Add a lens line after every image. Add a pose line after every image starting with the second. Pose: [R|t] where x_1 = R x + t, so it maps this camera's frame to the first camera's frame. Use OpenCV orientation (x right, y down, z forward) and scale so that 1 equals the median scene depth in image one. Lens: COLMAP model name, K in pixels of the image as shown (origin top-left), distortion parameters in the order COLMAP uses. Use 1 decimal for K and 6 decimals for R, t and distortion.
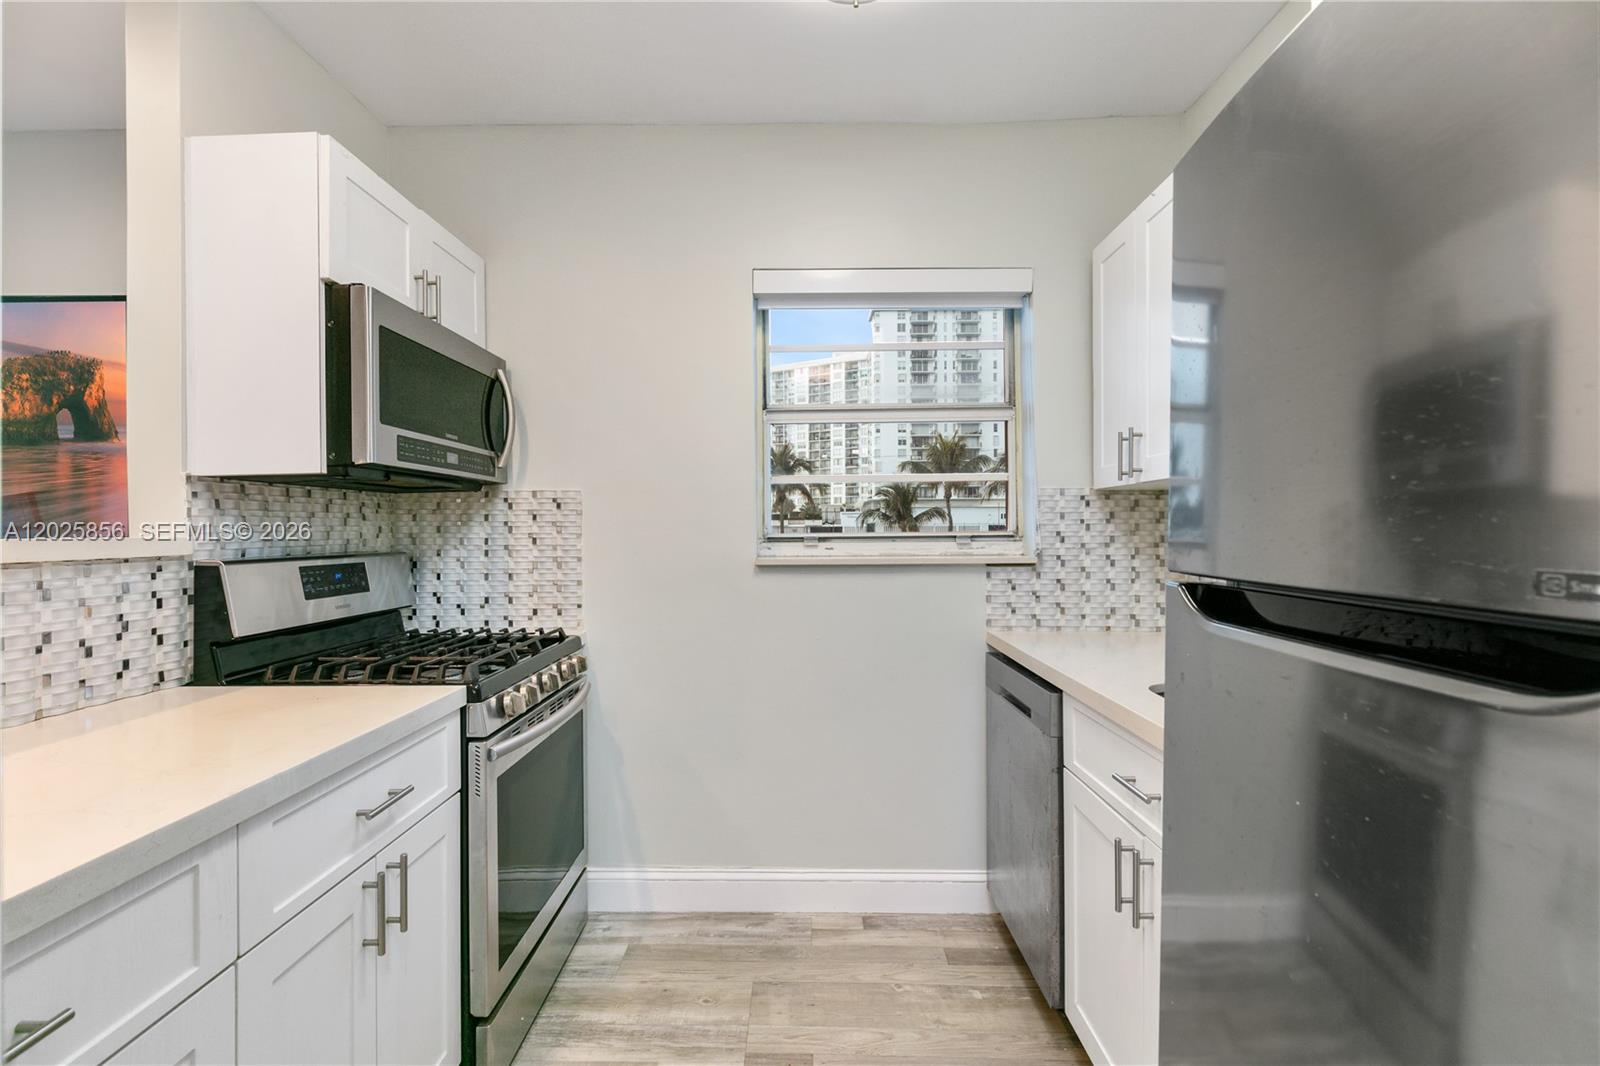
lens RADIAL K [[753.9, 0, 741.0], [0, 753.9, 525.4], [0, 0, 1]] dist [-0.015862, 0.001061]
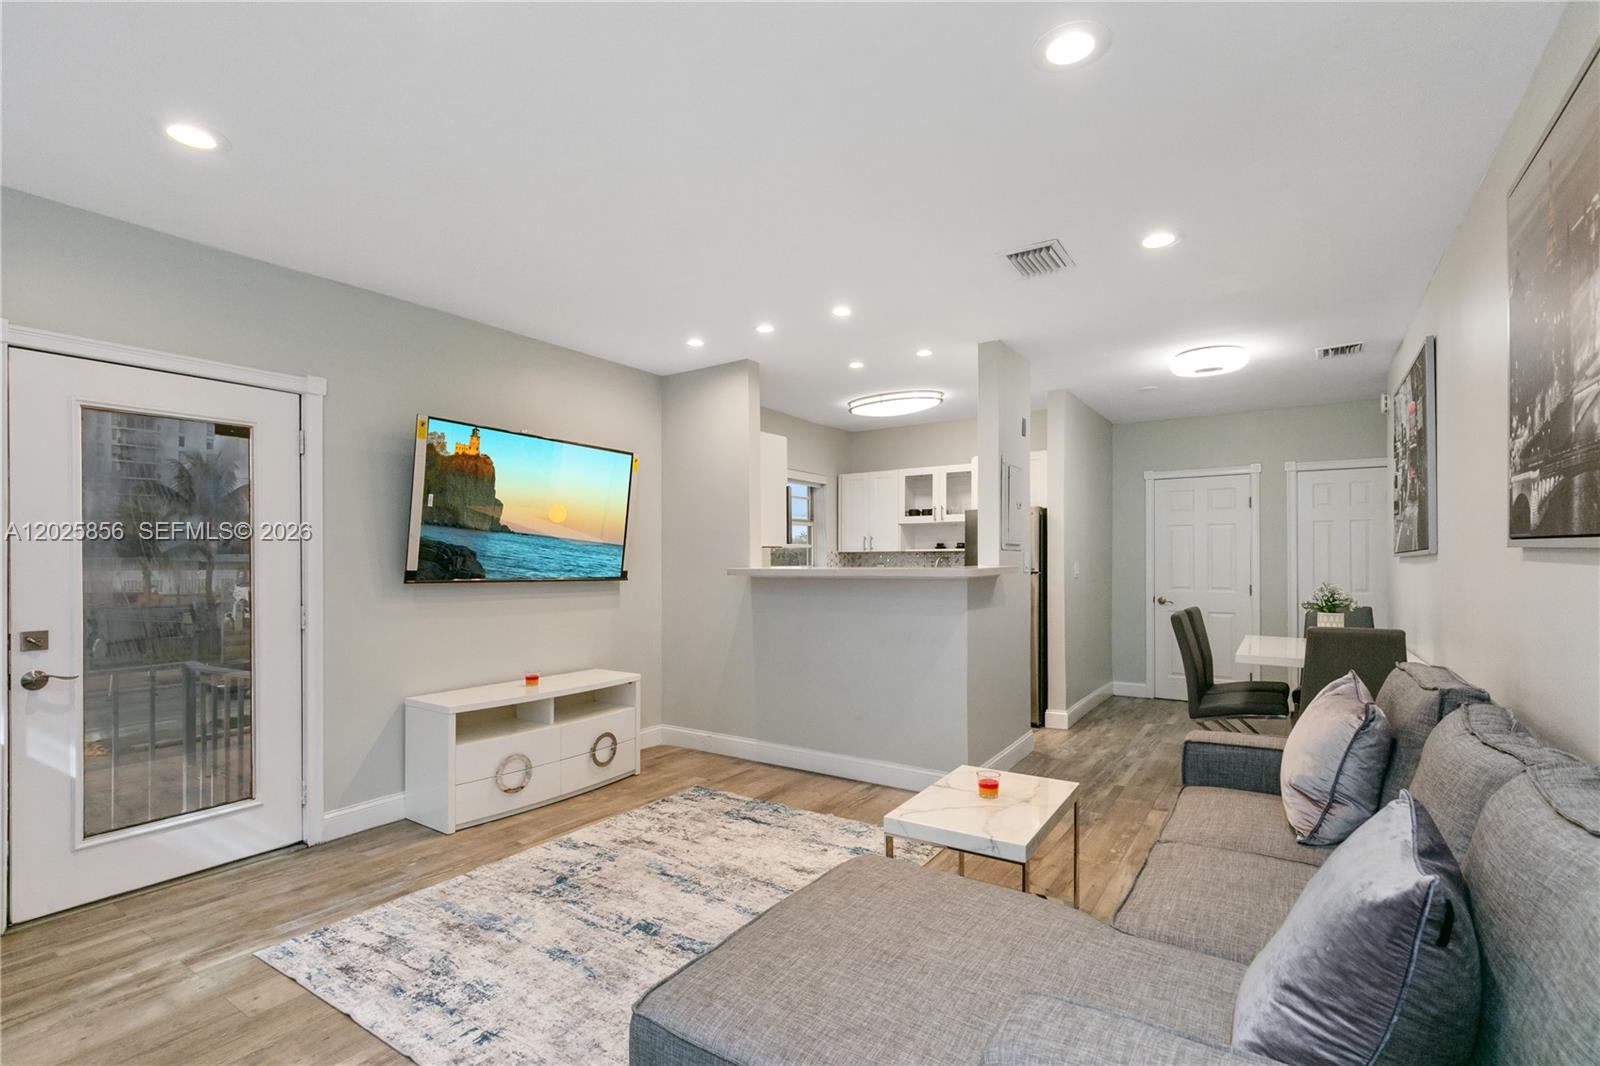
lens RADIAL K [[748.9, 0, 803.9], [0, 748.9, 556.6], [0, 0, 1]] dist [0.009365, -0.003123]
pose [[0.518419, 0.006839, 0.855099, -2.122626], [-0.001266, 0.999973, -0.007230, -0.006108], [-0.855125, 0.002665, 0.518414, -0.441040]]
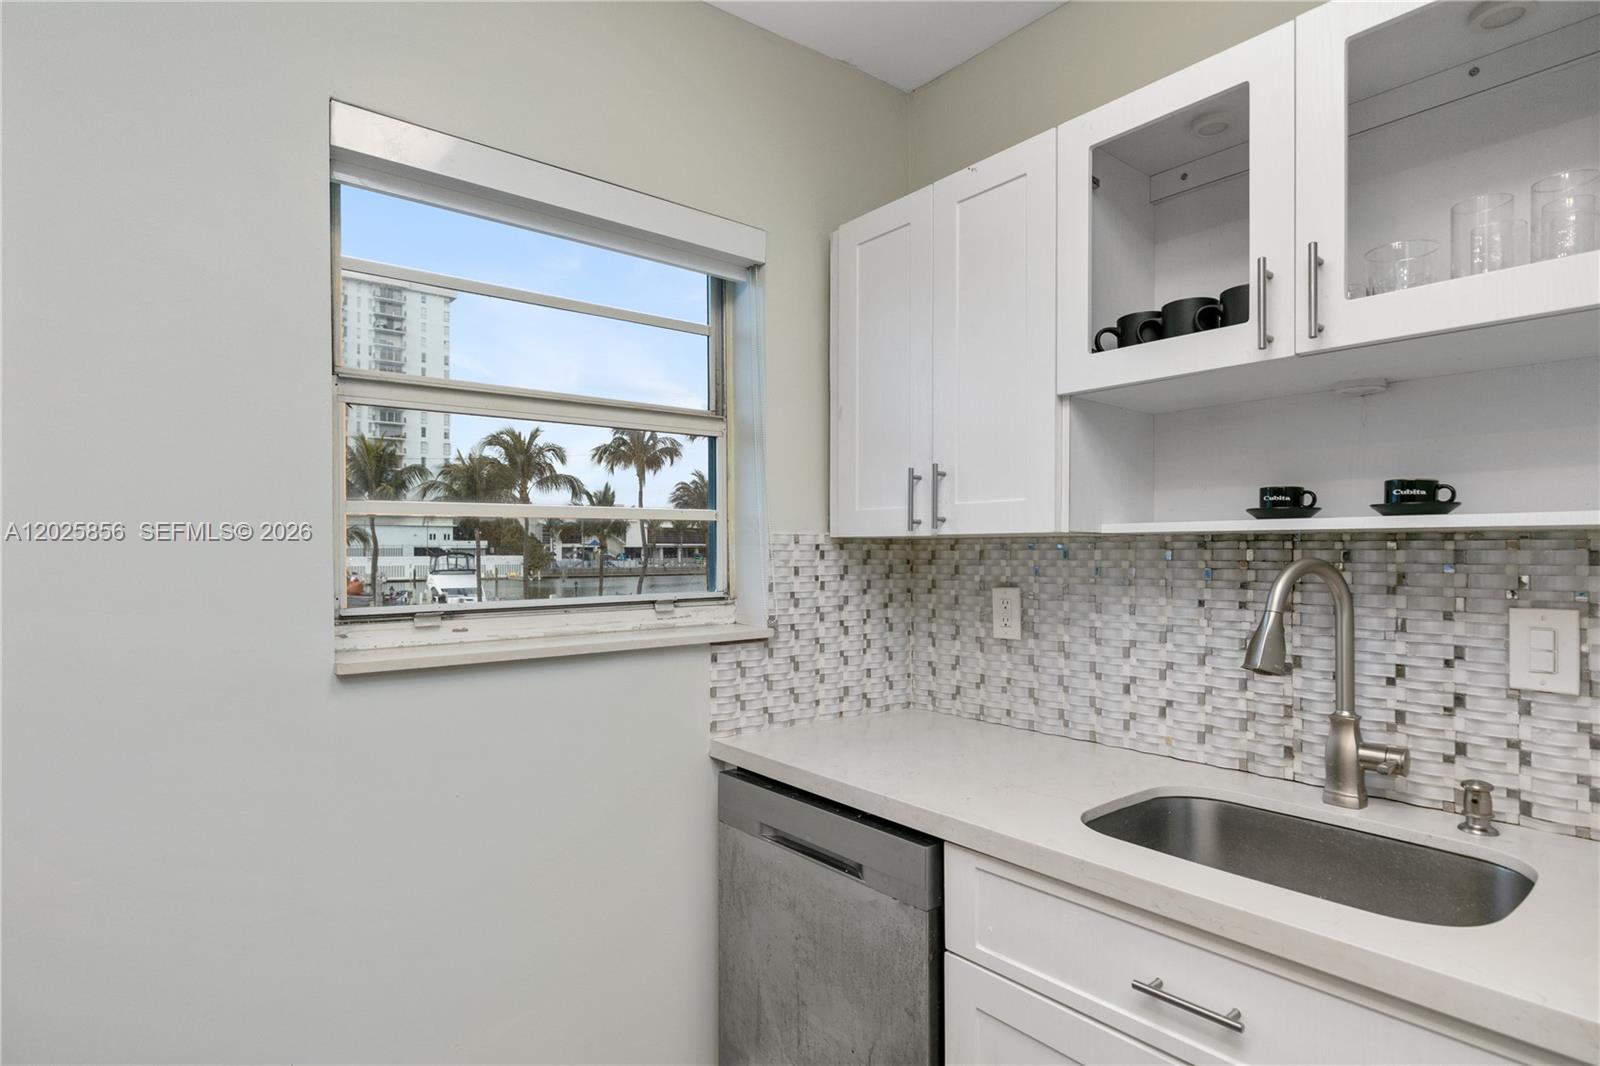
lens RADIAL K [[860.3, 0, 797.5], [0, 860.3, 543.9], [0, 0, 1]] dist [0.002363, -0.003176]
pose [[0.739618, 0.005731, 0.673002, -0.144330], [-0.002535, 0.999980, -0.005729, -0.033951], [-0.673022, 0.002531, 0.739618, 0.354454]]
